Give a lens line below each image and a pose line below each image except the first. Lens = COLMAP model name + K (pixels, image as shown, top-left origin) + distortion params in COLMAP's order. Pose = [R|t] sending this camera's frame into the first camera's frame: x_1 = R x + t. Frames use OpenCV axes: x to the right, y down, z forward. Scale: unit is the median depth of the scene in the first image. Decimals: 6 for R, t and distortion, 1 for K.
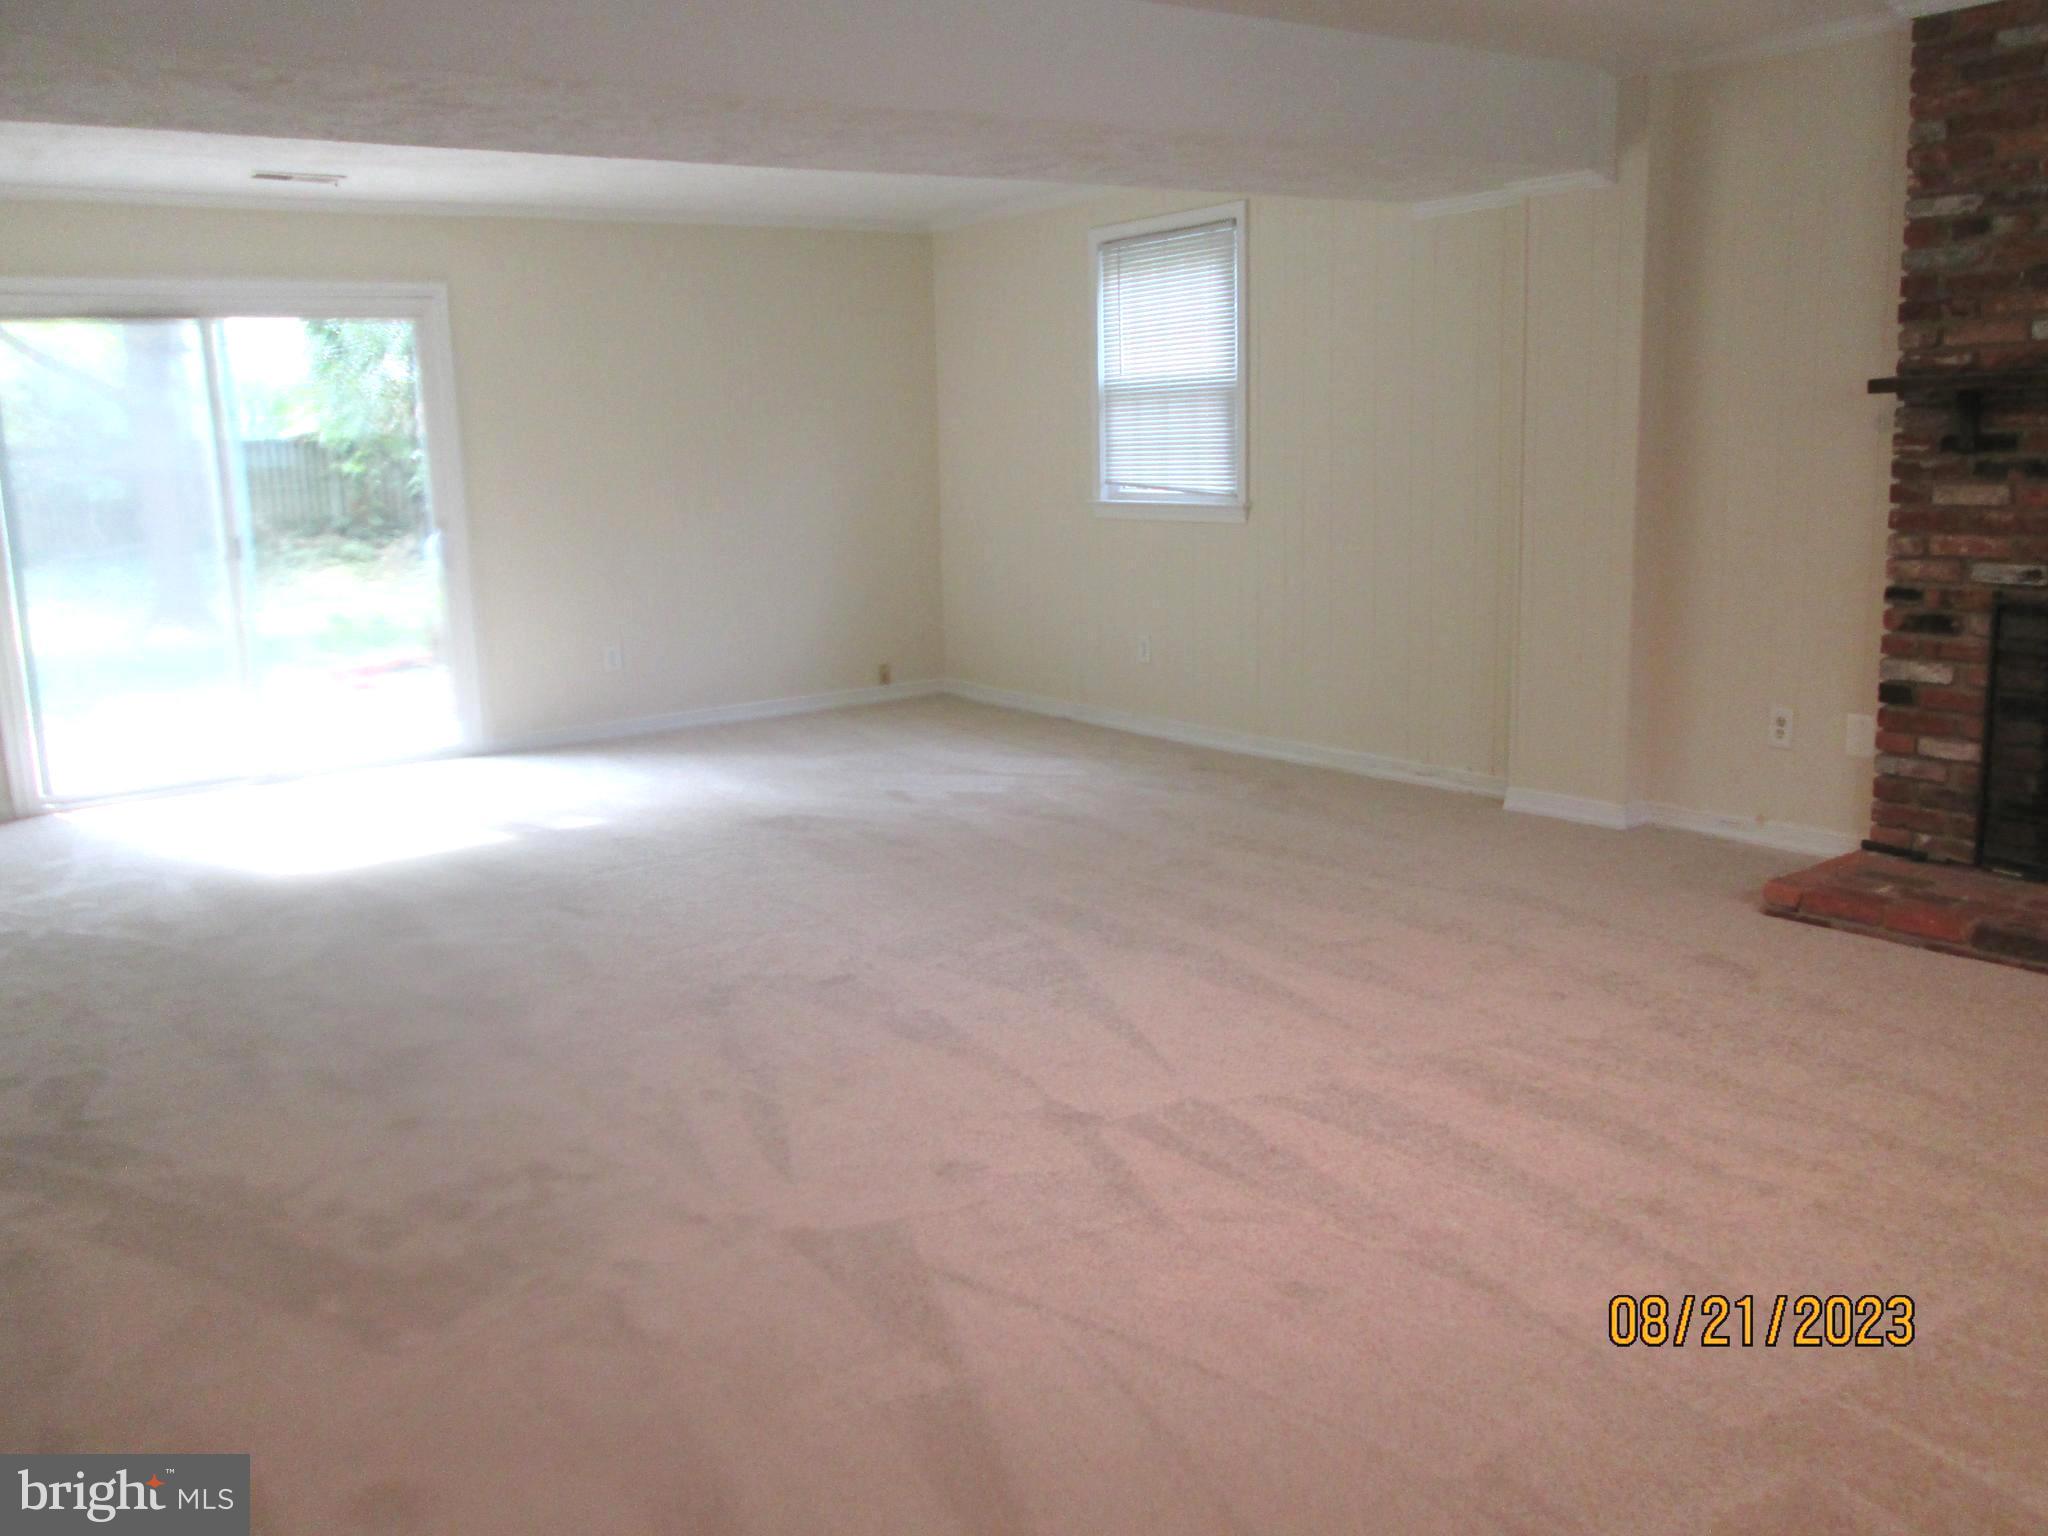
lens RADIAL K [[1703.7, 0, 964.8], [0, 1703.7, 785.8], [0, 0, 1]] dist [-0.043887, 0.001186]
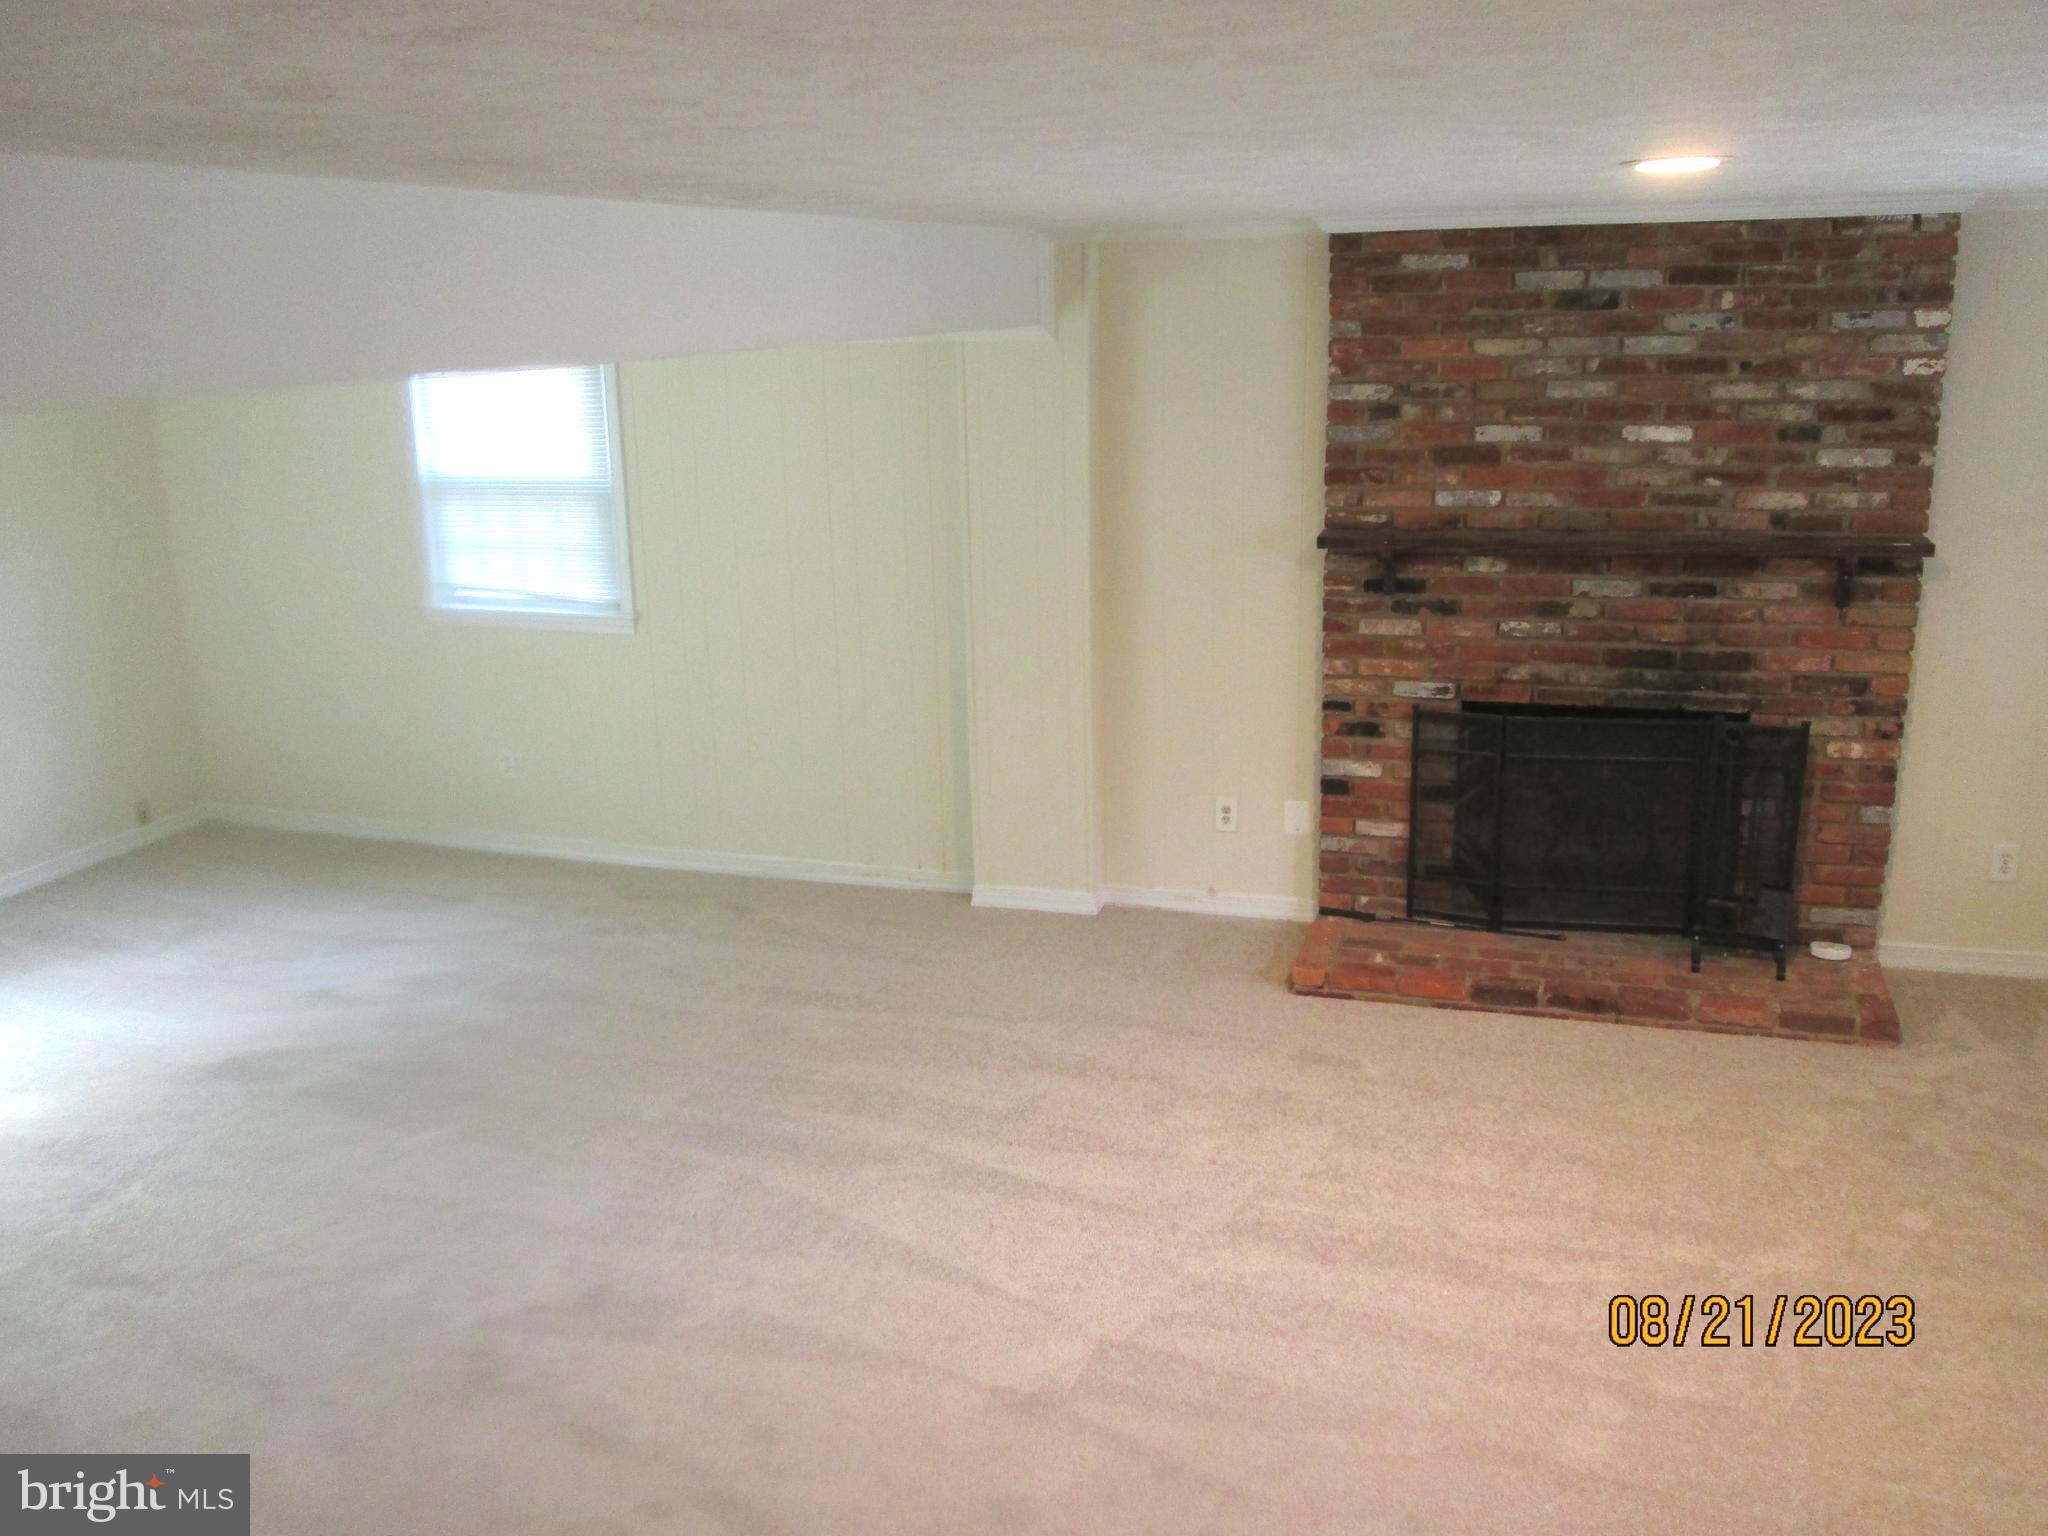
lens RADIAL K [[1703.7, 0, 981.0], [0, 1703.7, 780.3], [0, 0, 1]] dist [-0.043887, 0.001186]
pose [[0.803355, -0.139684, 0.578886, -0.377542], [0.114811, 0.990193, 0.079602, -0.195159], [-0.584328, 0.002514, 0.811513, 0.162939]]
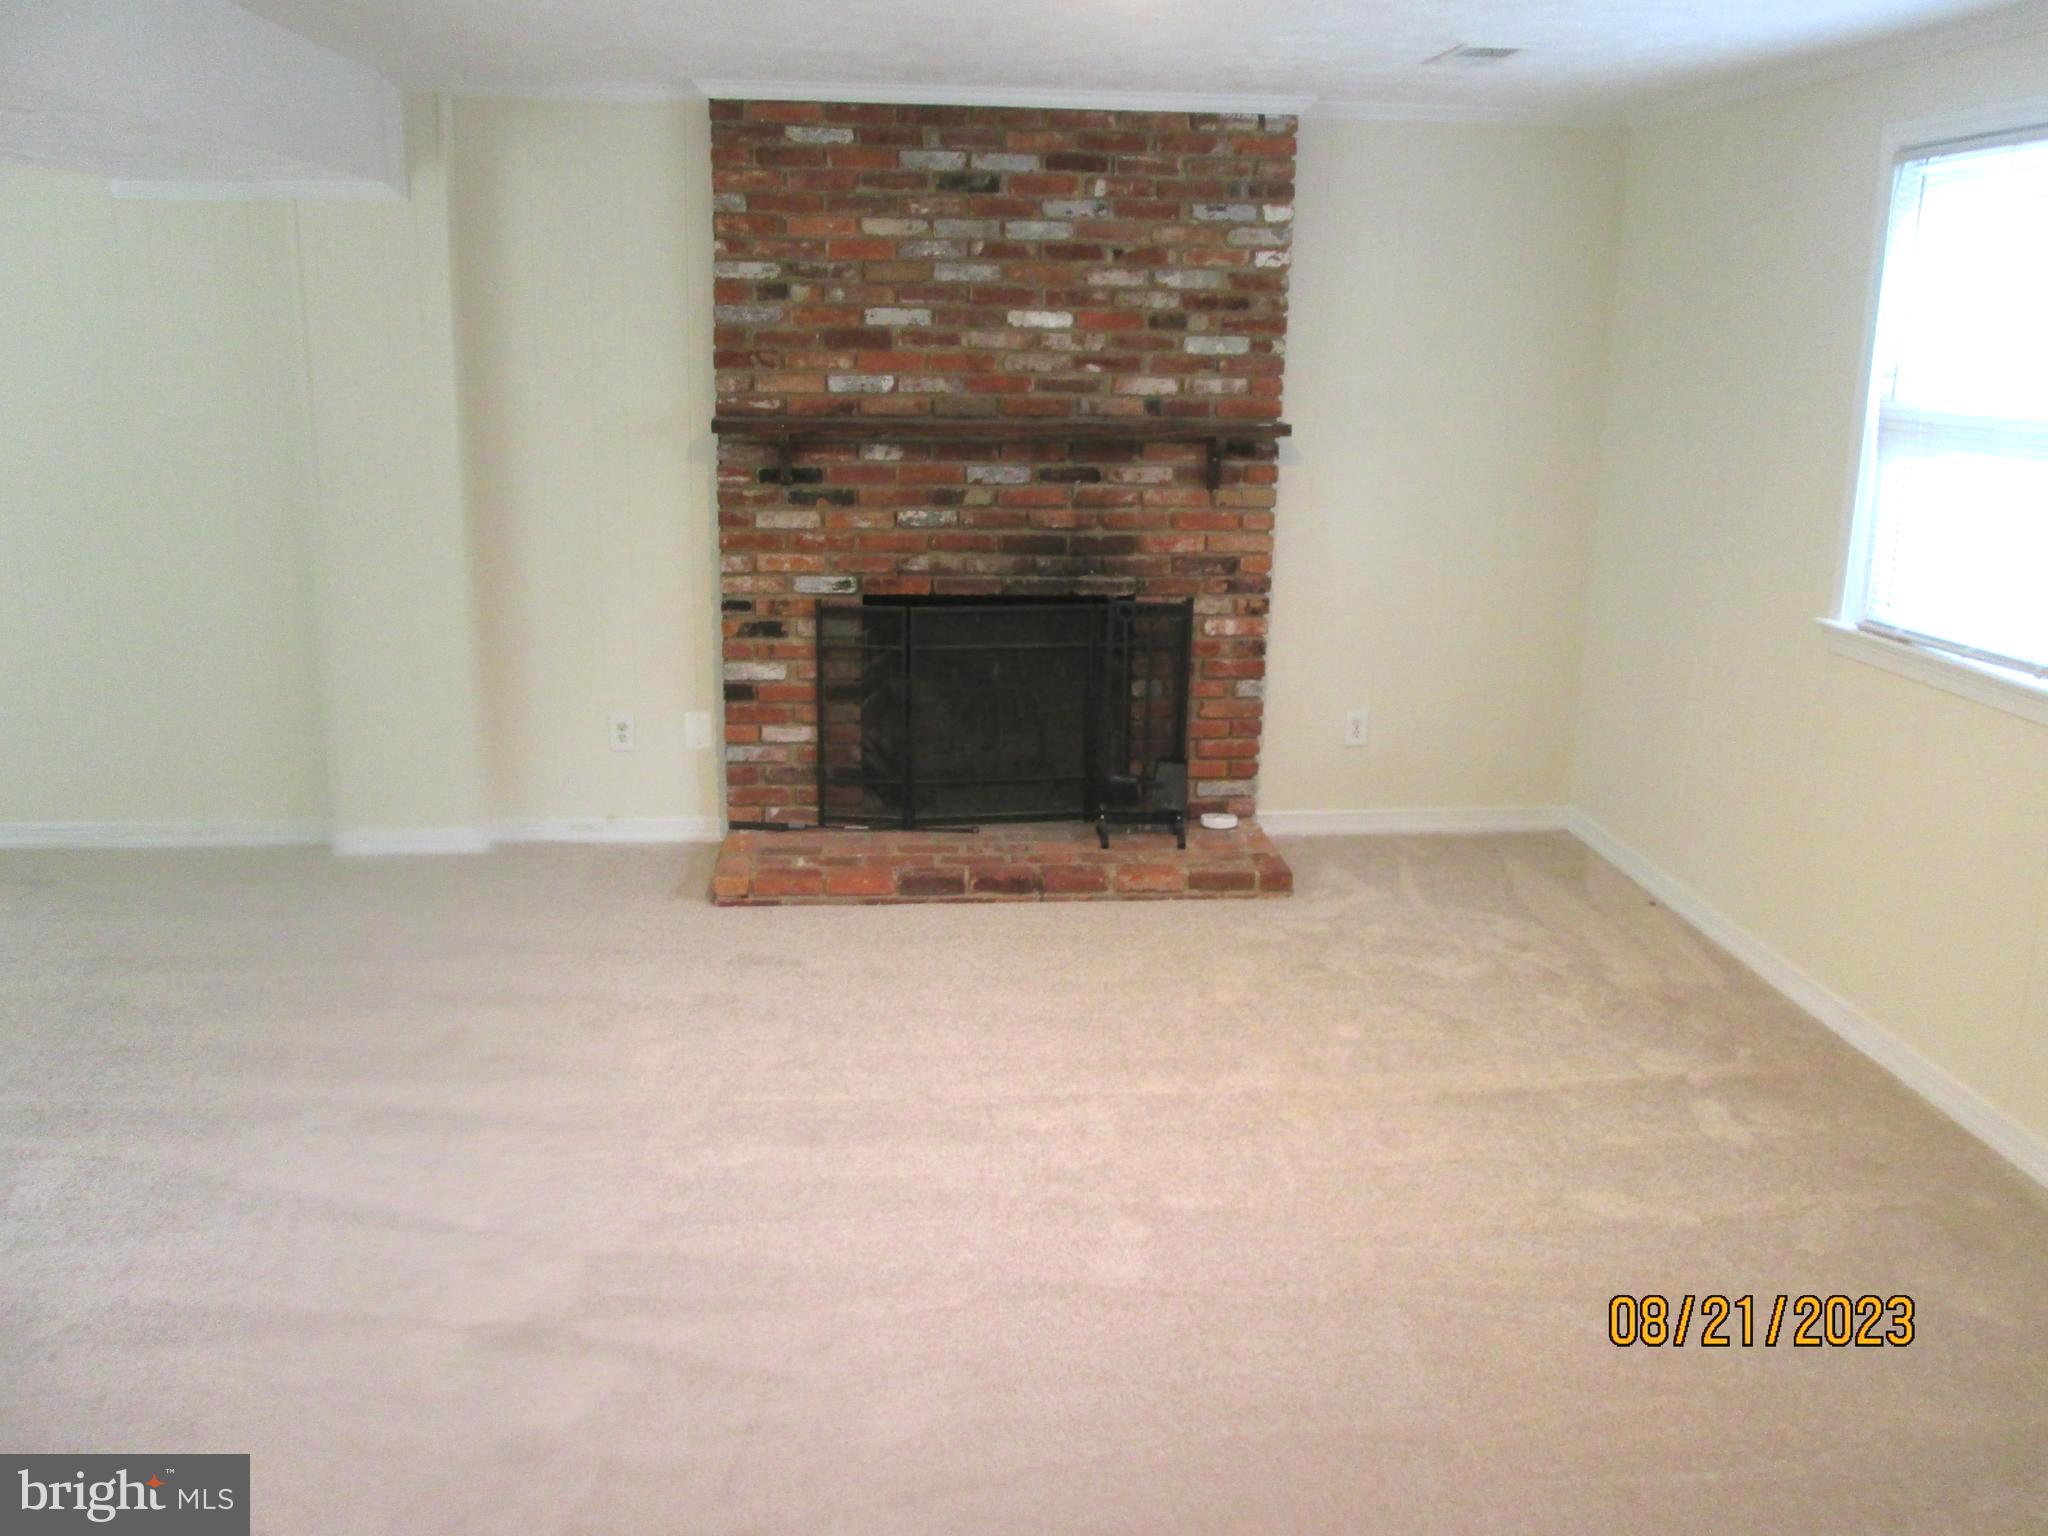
lens RADIAL K [[1703.7, 0, 981.0], [0, 1703.7, 791.6], [0, 0, 1]] dist [-0.043887, 0.001186]
pose [[0.498607, -0.171977, 0.849597, -0.383223], [0.137286, 0.983418, 0.118495, -0.108083], [-0.855888, 0.057555, 0.513949, 0.276713]]
